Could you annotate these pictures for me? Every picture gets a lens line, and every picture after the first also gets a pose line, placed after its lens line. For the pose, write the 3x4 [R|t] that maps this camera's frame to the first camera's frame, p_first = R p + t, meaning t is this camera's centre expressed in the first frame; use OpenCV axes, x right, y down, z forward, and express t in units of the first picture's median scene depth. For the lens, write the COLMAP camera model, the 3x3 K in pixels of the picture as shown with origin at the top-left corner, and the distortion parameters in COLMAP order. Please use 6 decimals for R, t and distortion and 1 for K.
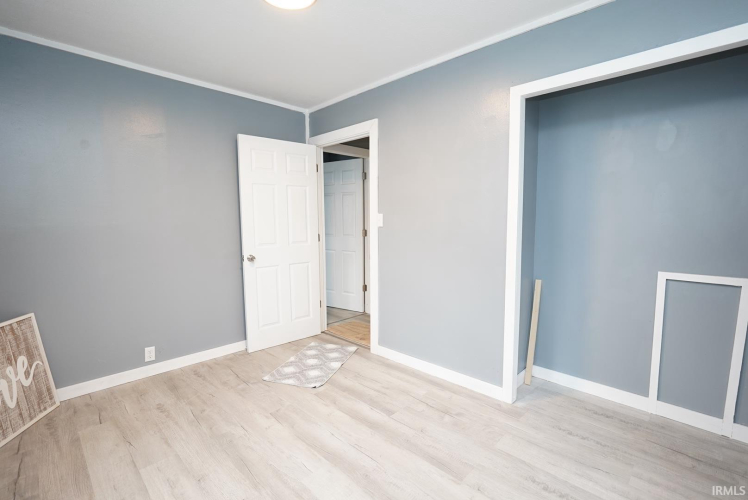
lens RADIAL K [[345.8, 0, 376.0], [0, 345.8, 250.5], [0, 0, 1]] dist [0.000475, 0.000563]
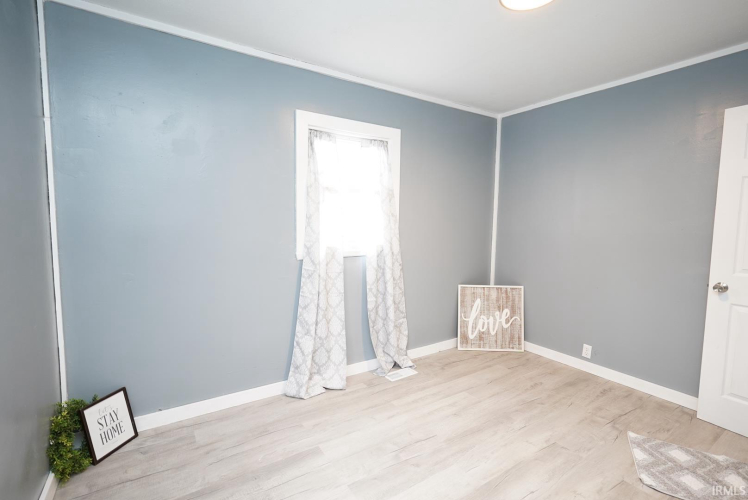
lens RADIAL K [[345.8, 0, 376.0], [0, 345.8, 250.5], [0, 0, 1]] dist [0.000475, 0.000563]
pose [[-0.213502, 0.085931, -0.973156, 0.600479], [-0.104342, 0.988421, 0.110170, -0.073198], [0.971354, 0.125063, -0.202064, 0.629220]]
